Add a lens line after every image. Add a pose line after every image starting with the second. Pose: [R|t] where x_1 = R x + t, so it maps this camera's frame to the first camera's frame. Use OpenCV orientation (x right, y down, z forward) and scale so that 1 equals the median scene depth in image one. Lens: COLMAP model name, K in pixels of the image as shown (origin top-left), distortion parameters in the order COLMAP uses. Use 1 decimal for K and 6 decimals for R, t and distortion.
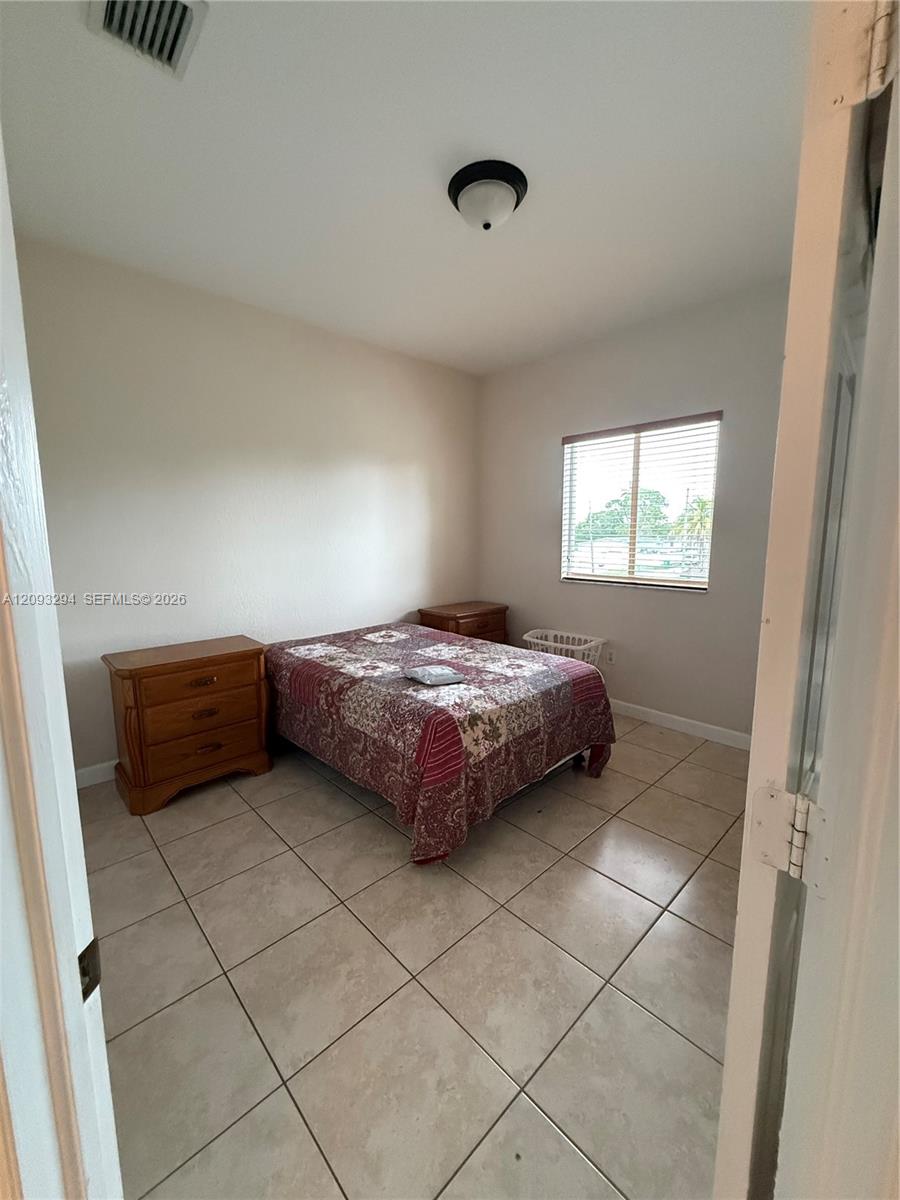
lens RADIAL K [[479.9, 0, 444.9], [0, 479.9, 598.0], [0, 0, 1]] dist [-0.000215, -0.000052]
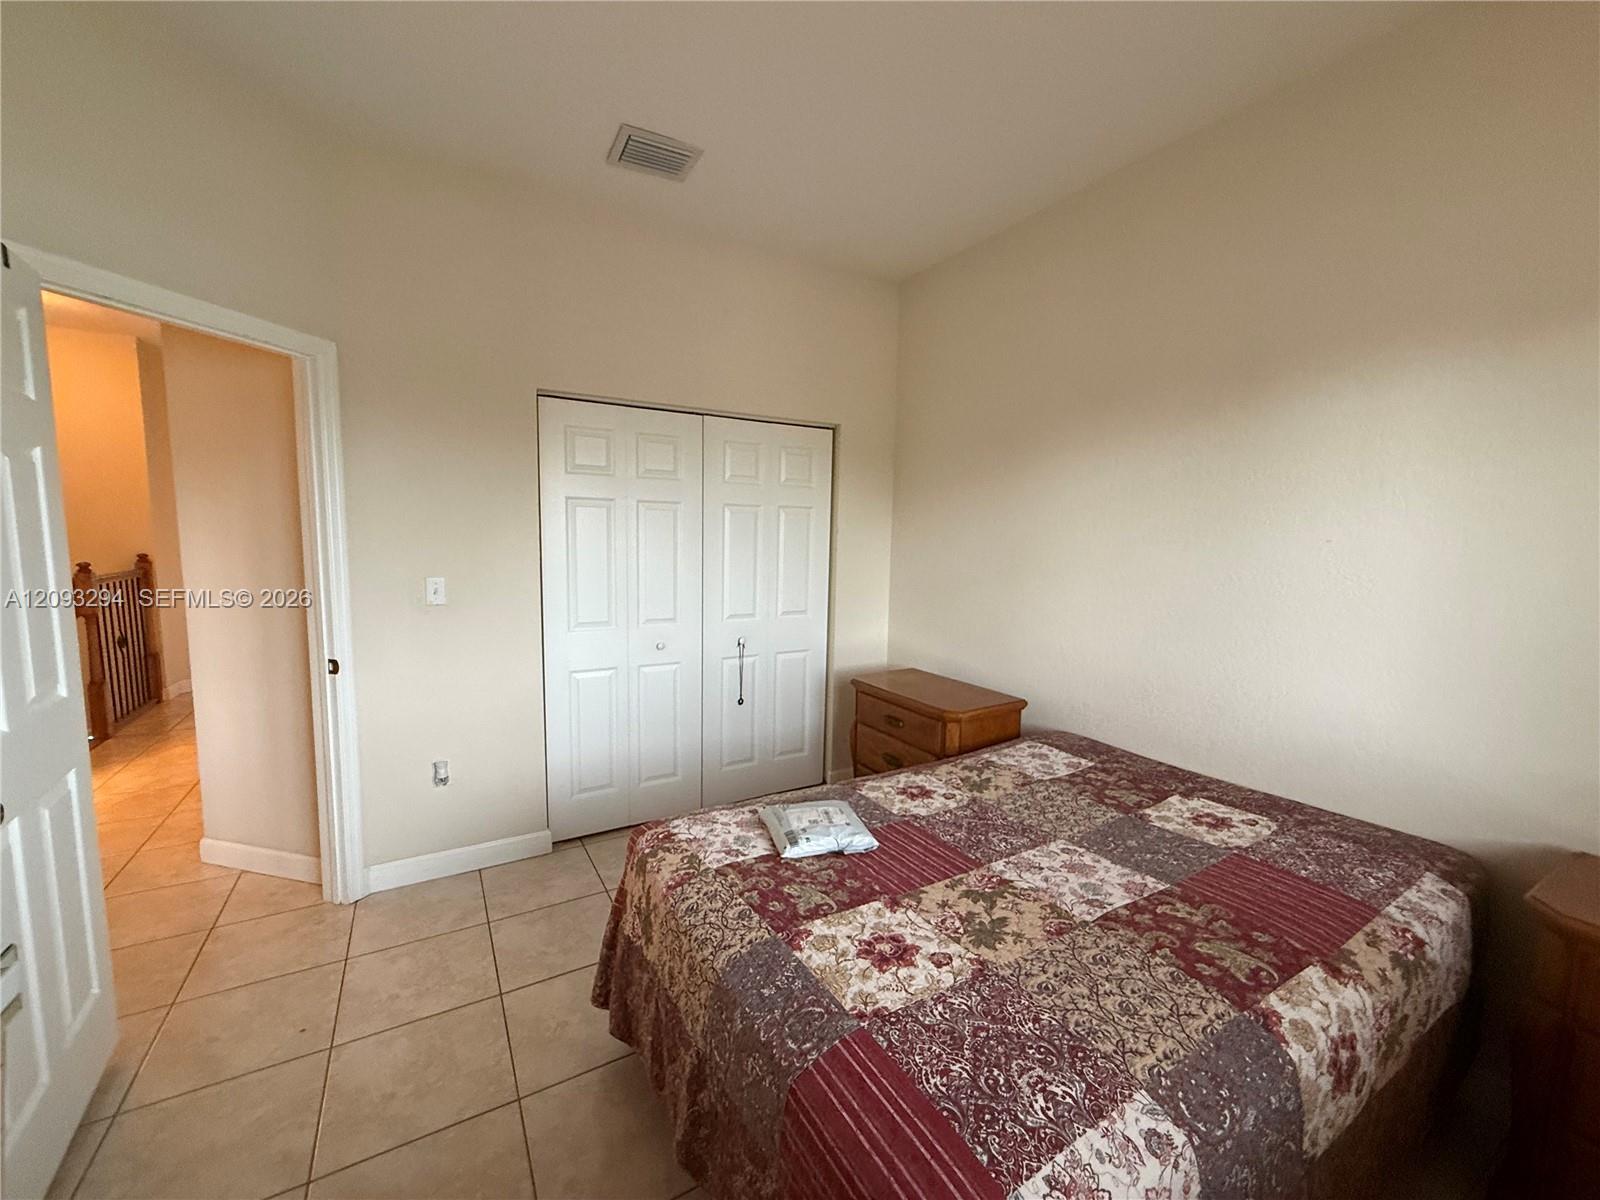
lens RADIAL K [[639.8, 0, 803.2], [0, 639.8, 609.2], [0, 0, 1]] dist [-0.000215, -0.000052]
pose [[-0.209494, 0.114454, -0.971088, 0.626089], [-0.148147, 0.977946, 0.147222, -0.166513], [0.966522, 0.174706, -0.187918, 1.083131]]
